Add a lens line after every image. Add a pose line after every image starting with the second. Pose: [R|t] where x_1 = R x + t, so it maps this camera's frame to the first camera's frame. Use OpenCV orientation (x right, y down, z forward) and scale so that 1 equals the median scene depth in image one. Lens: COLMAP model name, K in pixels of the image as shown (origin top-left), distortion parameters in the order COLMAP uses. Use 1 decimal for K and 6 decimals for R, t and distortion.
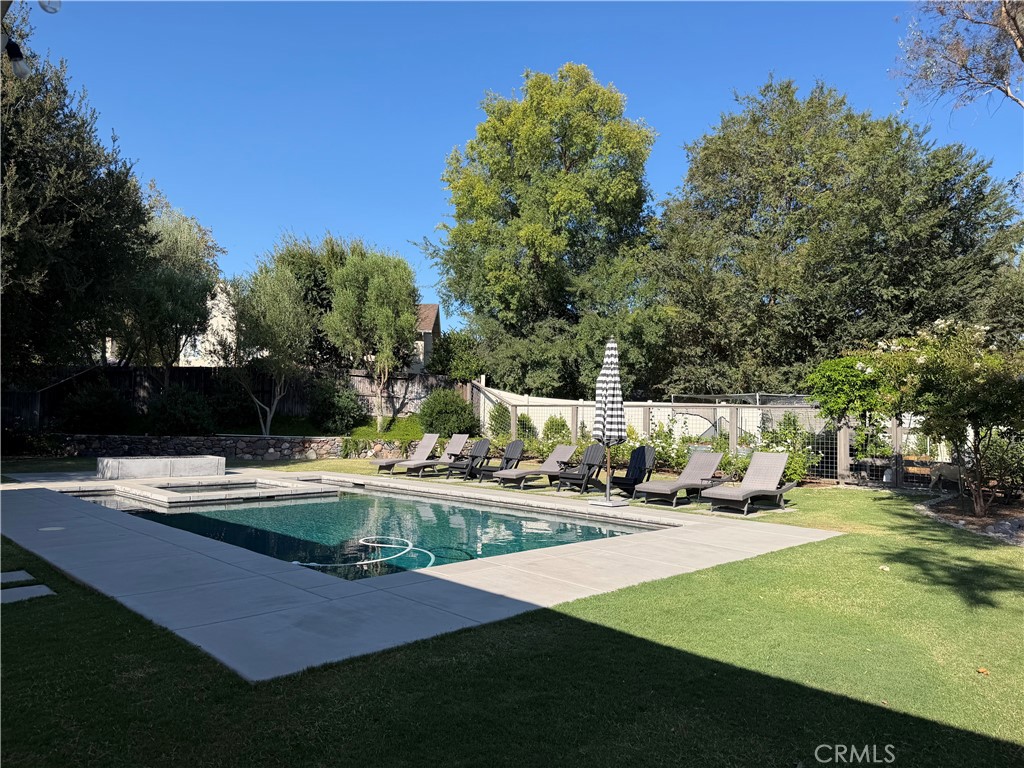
lens RADIAL K [[714.6, 0, 509.5], [0, 714.6, 388.4], [0, 0, 1]] dist [0.093496, -0.072643]
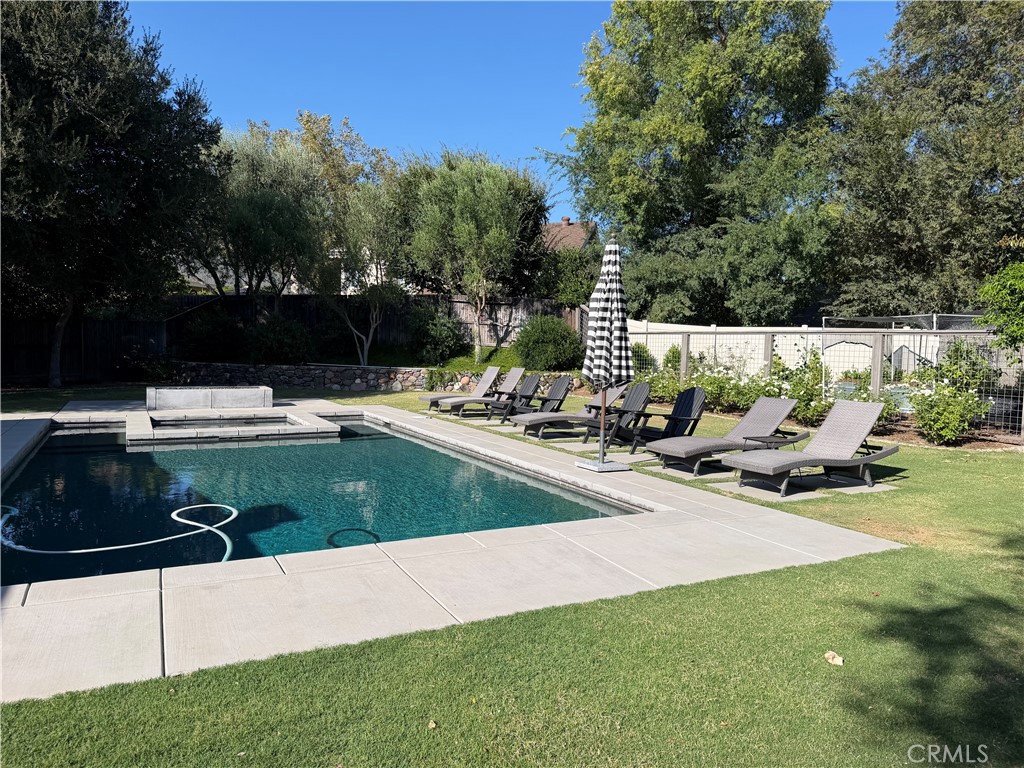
lens RADIAL K [[714.6, 0, 509.5], [0, 714.6, 388.4], [0, 0, 1]] dist [0.093496, -0.072643]
pose [[0.955968, 0.018763, -0.292870, 0.123148], [0.010538, 0.995116, 0.098150, 0.003698], [0.293281, -0.096915, 0.951101, 0.131773]]
